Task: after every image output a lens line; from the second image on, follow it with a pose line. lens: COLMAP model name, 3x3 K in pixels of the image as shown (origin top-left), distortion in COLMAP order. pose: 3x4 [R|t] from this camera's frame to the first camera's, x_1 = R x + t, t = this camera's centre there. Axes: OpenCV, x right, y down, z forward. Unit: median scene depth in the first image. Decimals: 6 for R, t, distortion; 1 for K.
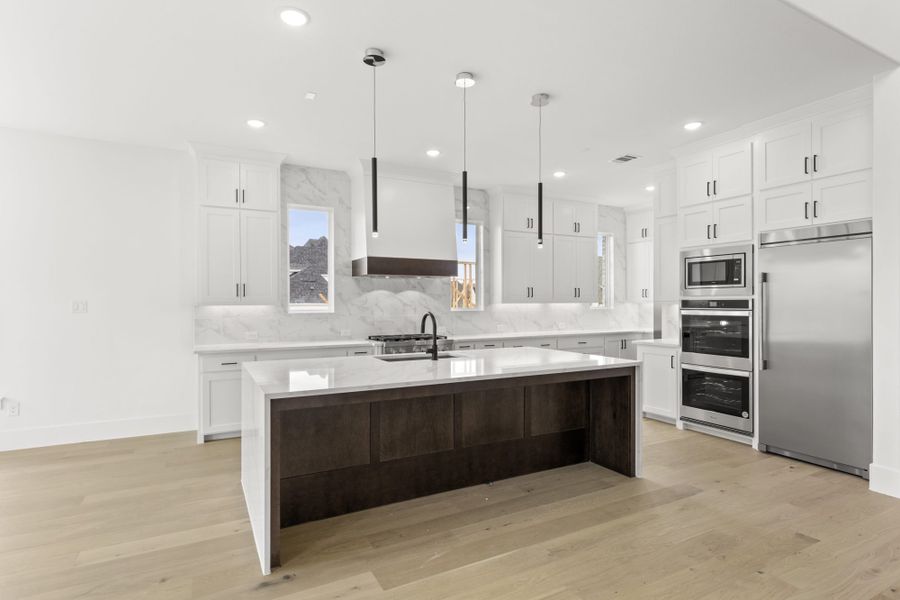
lens RADIAL K [[469.3, 0, 448.7], [0, 469.3, 304.3], [0, 0, 1]] dist [0.001390, 0.000325]
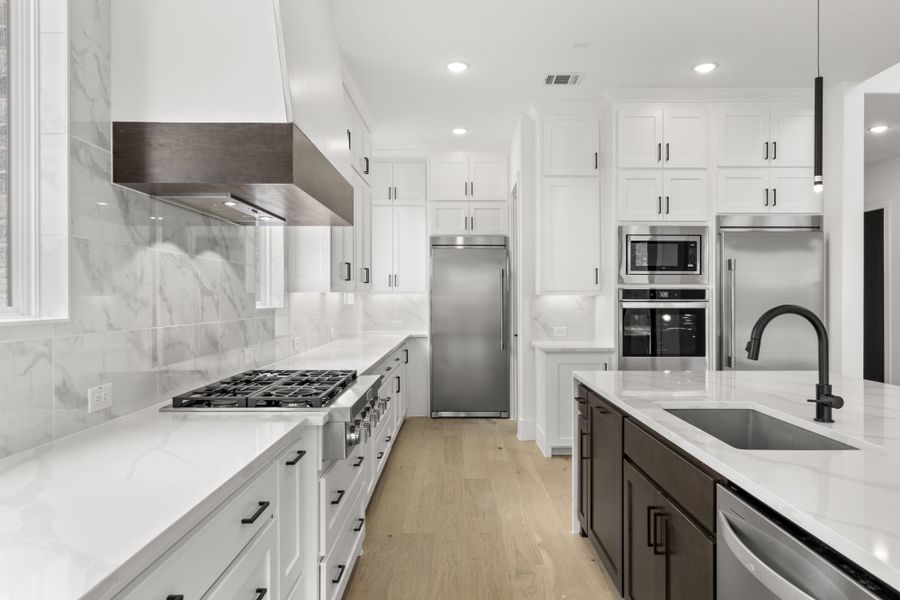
lens RADIAL K [[590.4, 0, 450.6], [0, 590.4, 298.8], [0, 0, 1]] dist [0.002813, -0.000011]
pose [[0.465983, 0.001970, 0.884791, -0.523326], [0.000129, 0.999997, -0.002294, 0.009632], [-0.884794, 0.001183, 0.465982, 0.862351]]
